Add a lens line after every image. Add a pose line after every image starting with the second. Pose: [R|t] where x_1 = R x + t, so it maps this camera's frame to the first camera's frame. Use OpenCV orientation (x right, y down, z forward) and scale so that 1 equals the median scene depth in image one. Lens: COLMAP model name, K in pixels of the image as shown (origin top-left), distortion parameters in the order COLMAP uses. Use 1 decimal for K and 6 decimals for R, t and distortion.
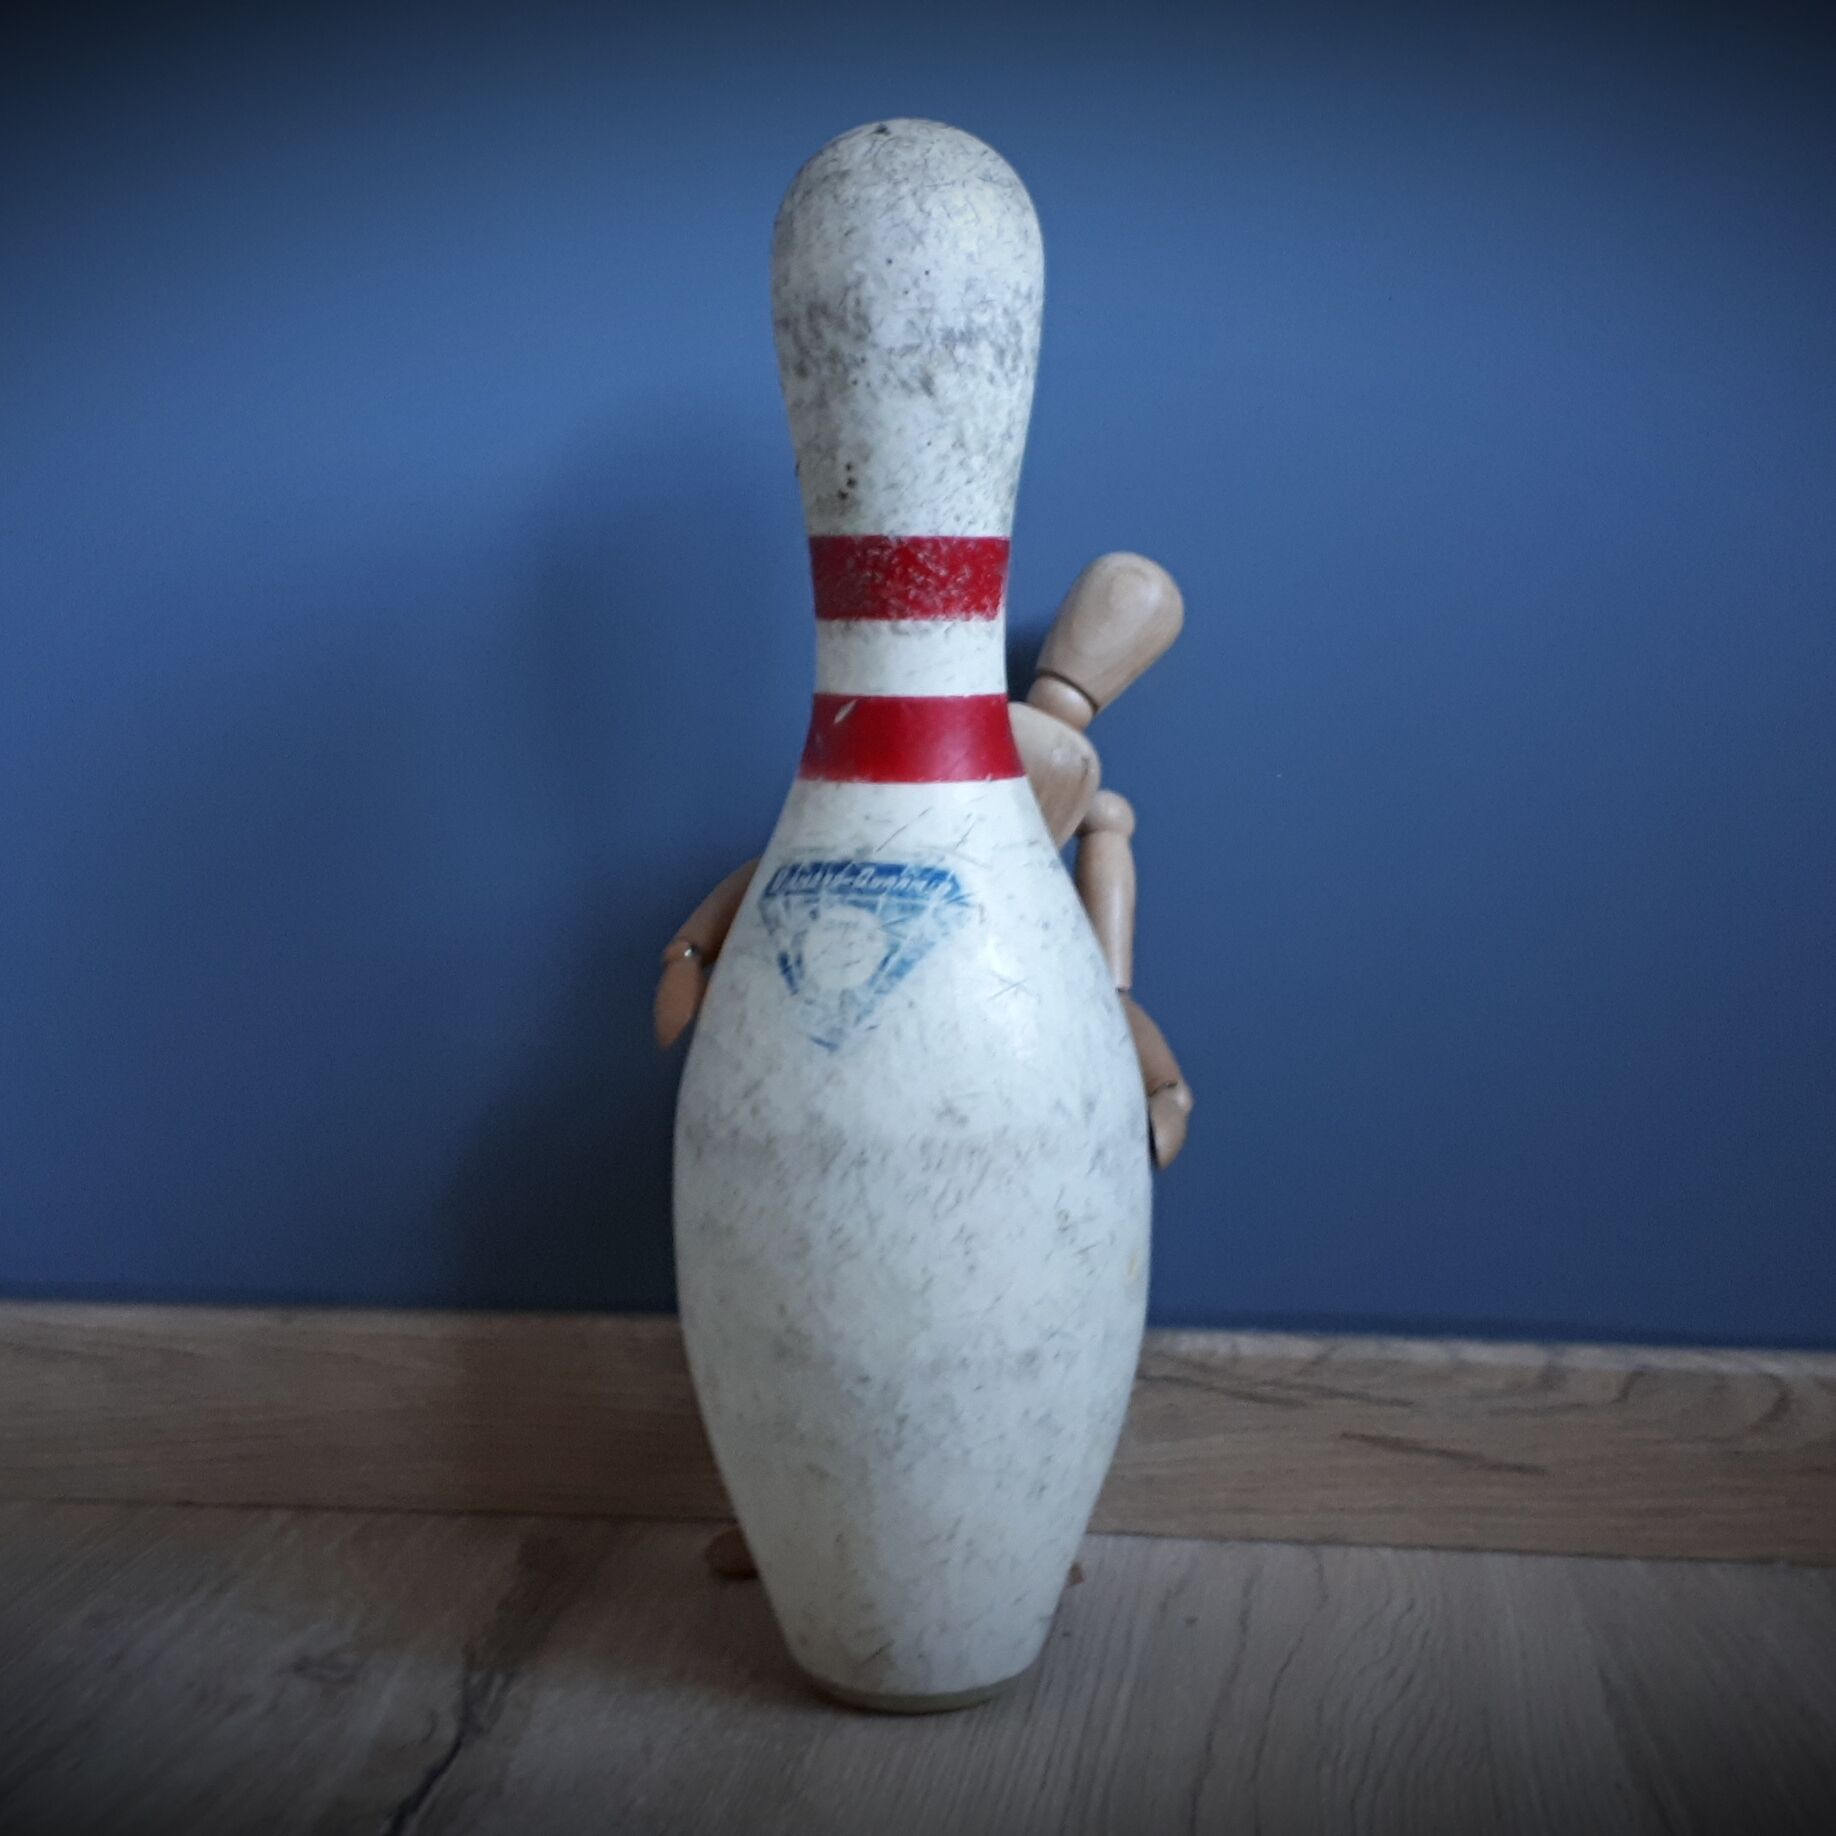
lens RADIAL K [[2666.8, 0, 953.1], [0, 2666.8, 918.1], [0, 0, 1]] dist [0.310497, -1.248315]
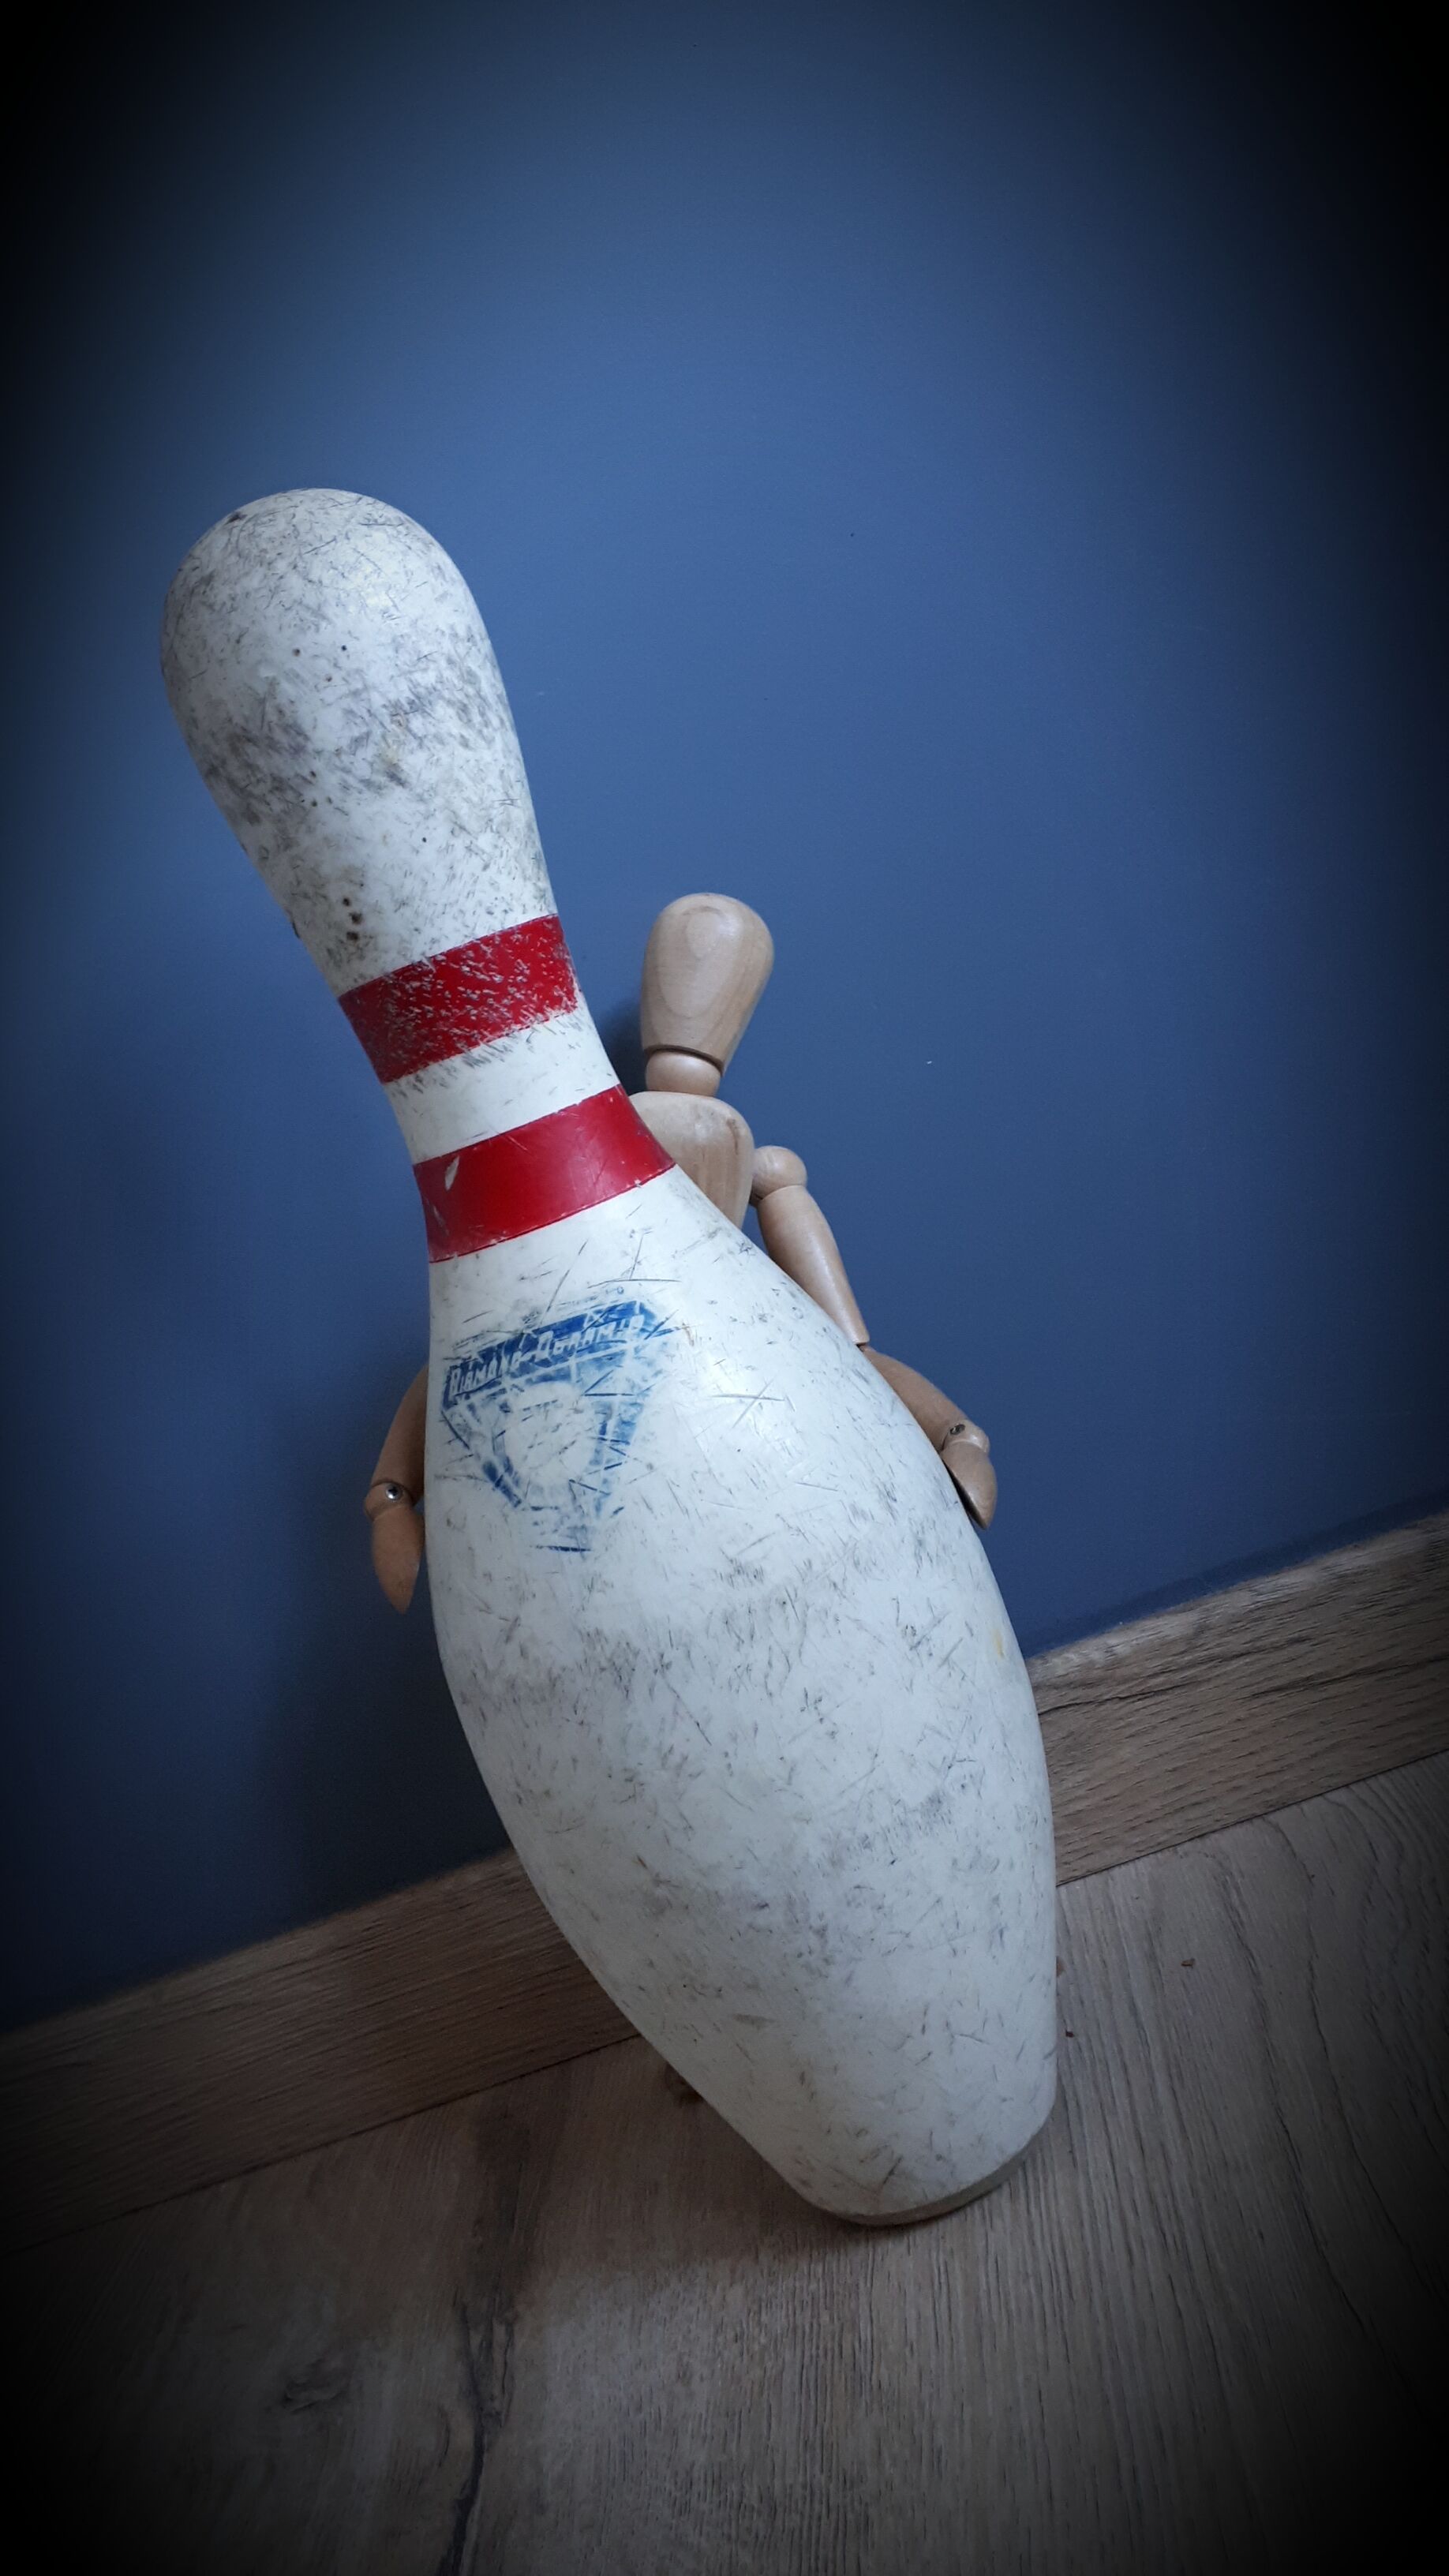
lens RADIAL K [[2104.6, 0, 724.5], [0, 2104.6, 1288.0], [0, 0, 1]] dist [0.260986, -0.815166]
pose [[0.929035, -0.368993, 0.027167, 0.008621], [0.368788, 0.929431, 0.012387, -0.019311], [-0.029821, -0.001489, 0.999554, 0.326305]]
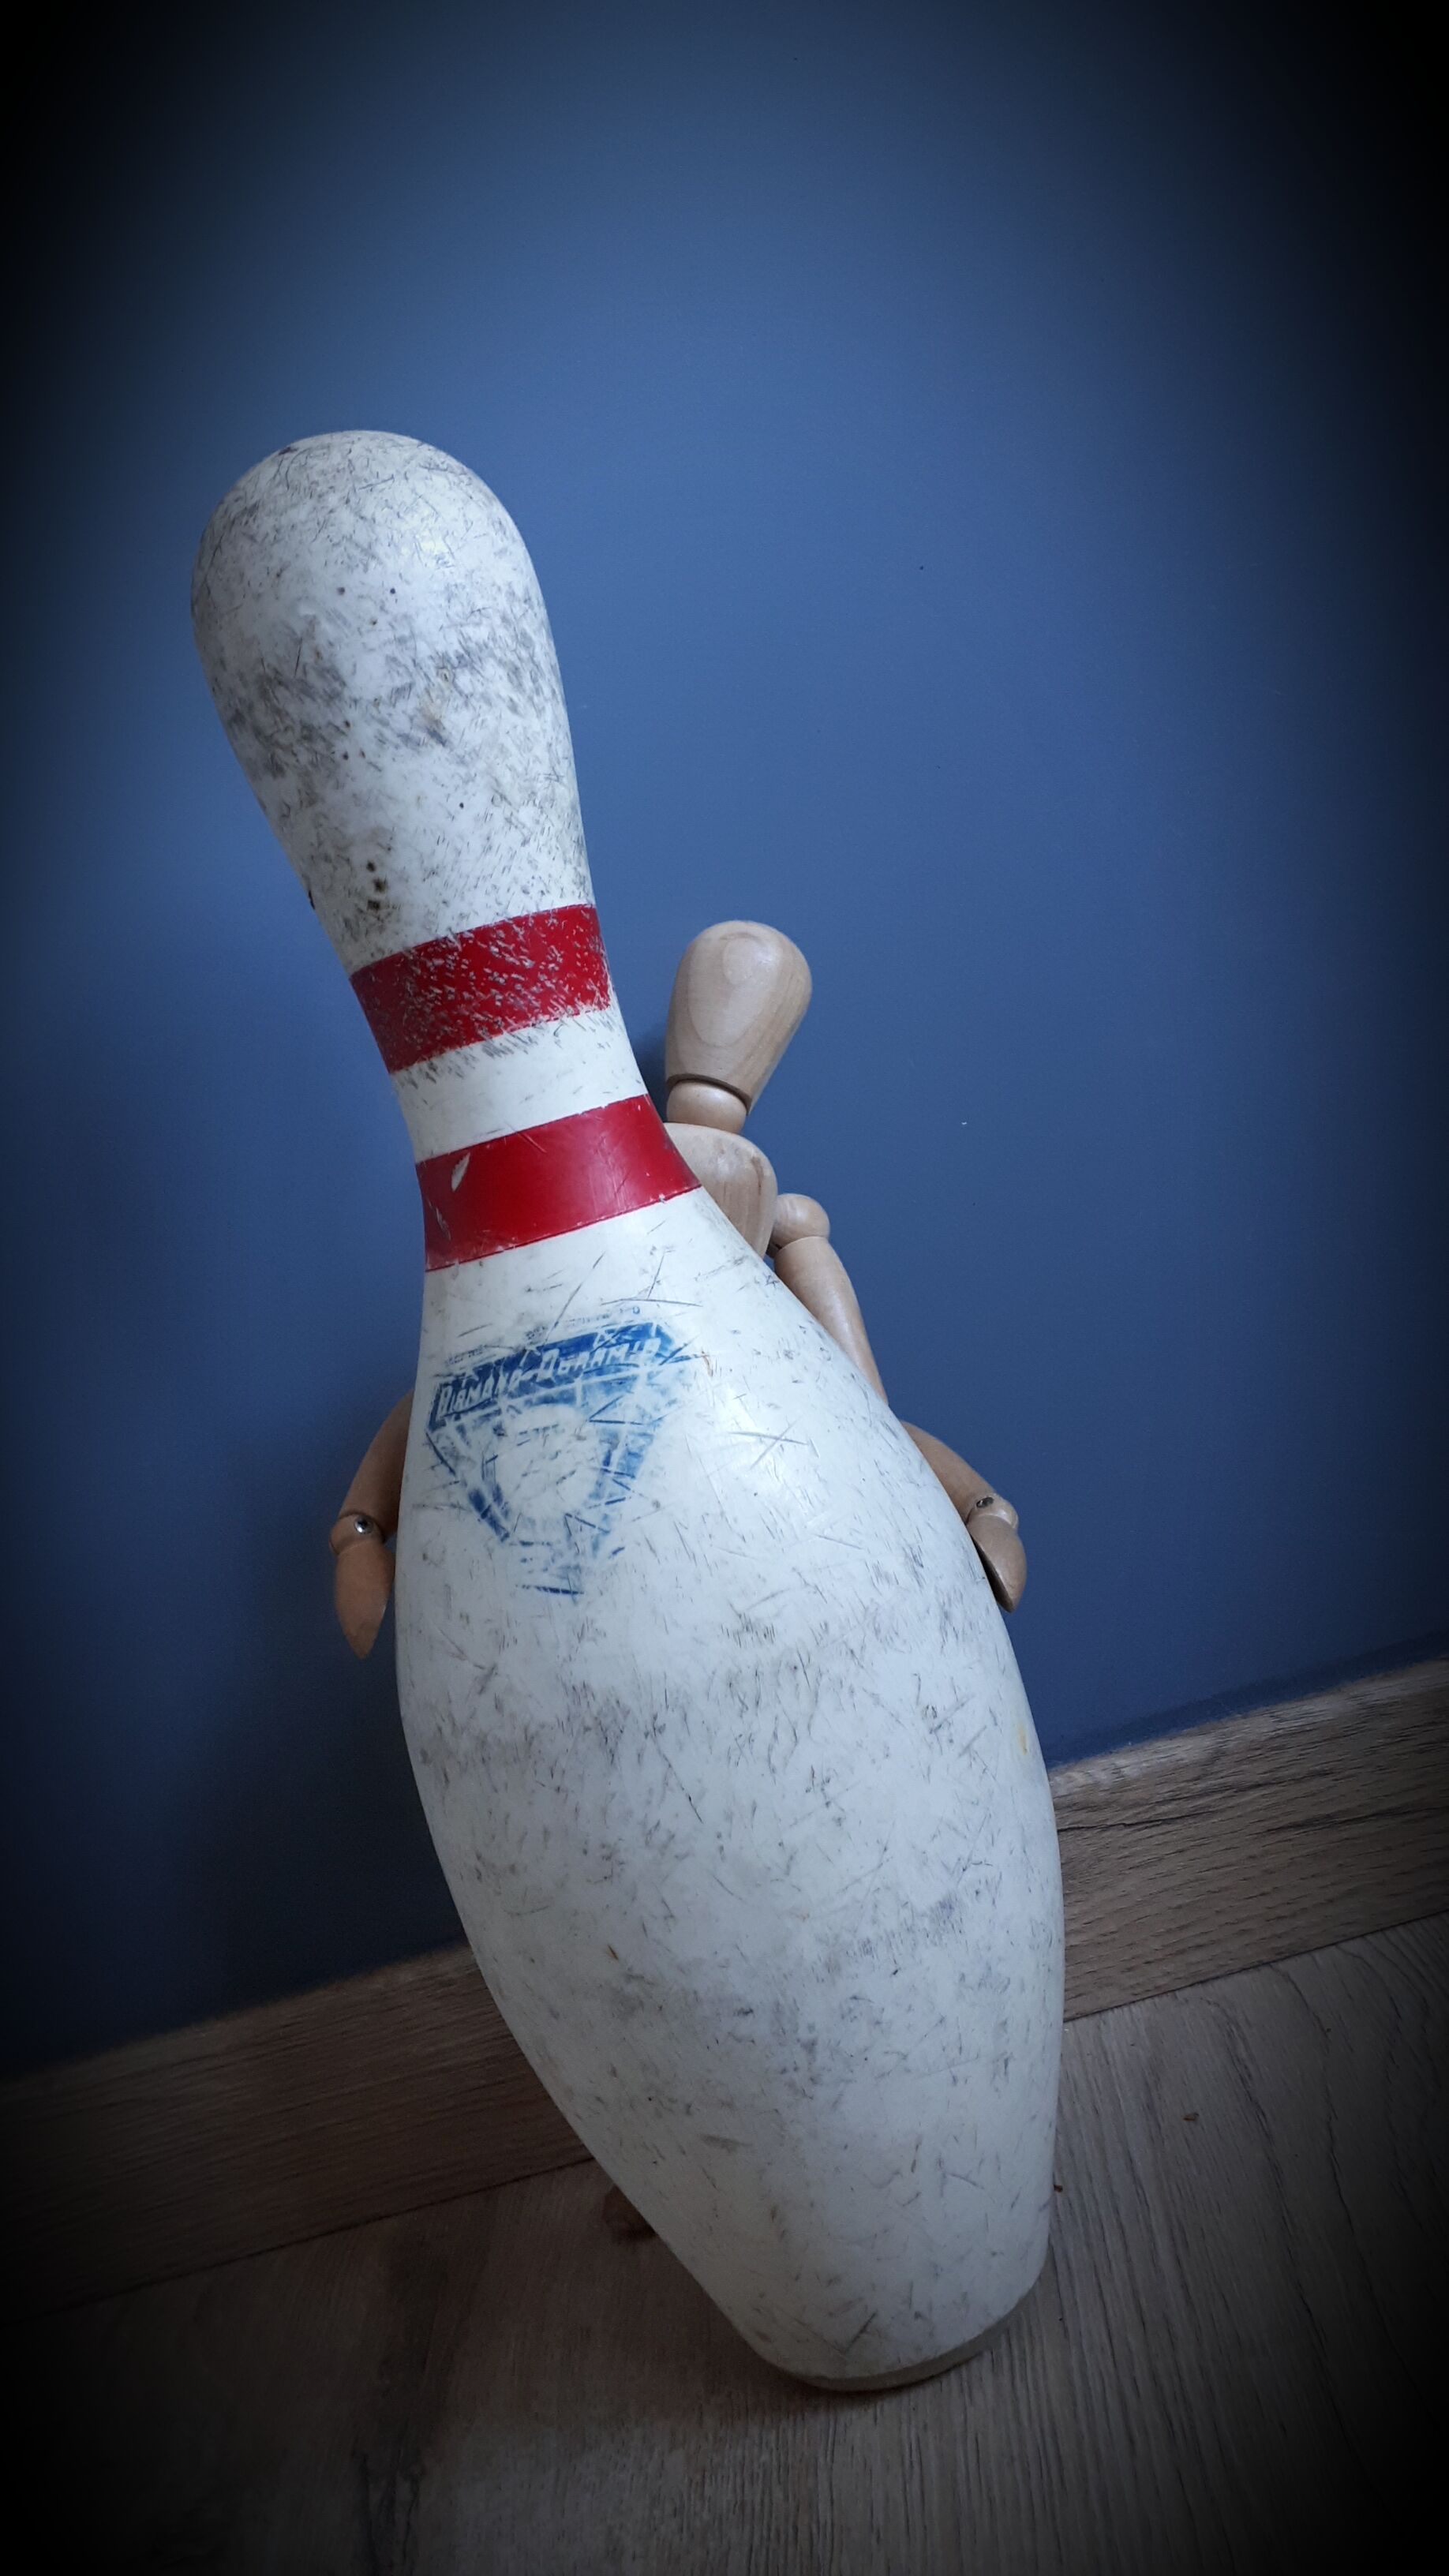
lens RADIAL K [[2104.6, 0, 724.5], [0, 2104.6, 1288.0], [0, 0, 1]] dist [0.260986, -0.815166]
pose [[0.952685, -0.296015, 0.069040, -0.020025], [0.299232, 0.953258, -0.041944, 0.004427], [-0.053397, 0.060618, 0.996732, 0.389087]]
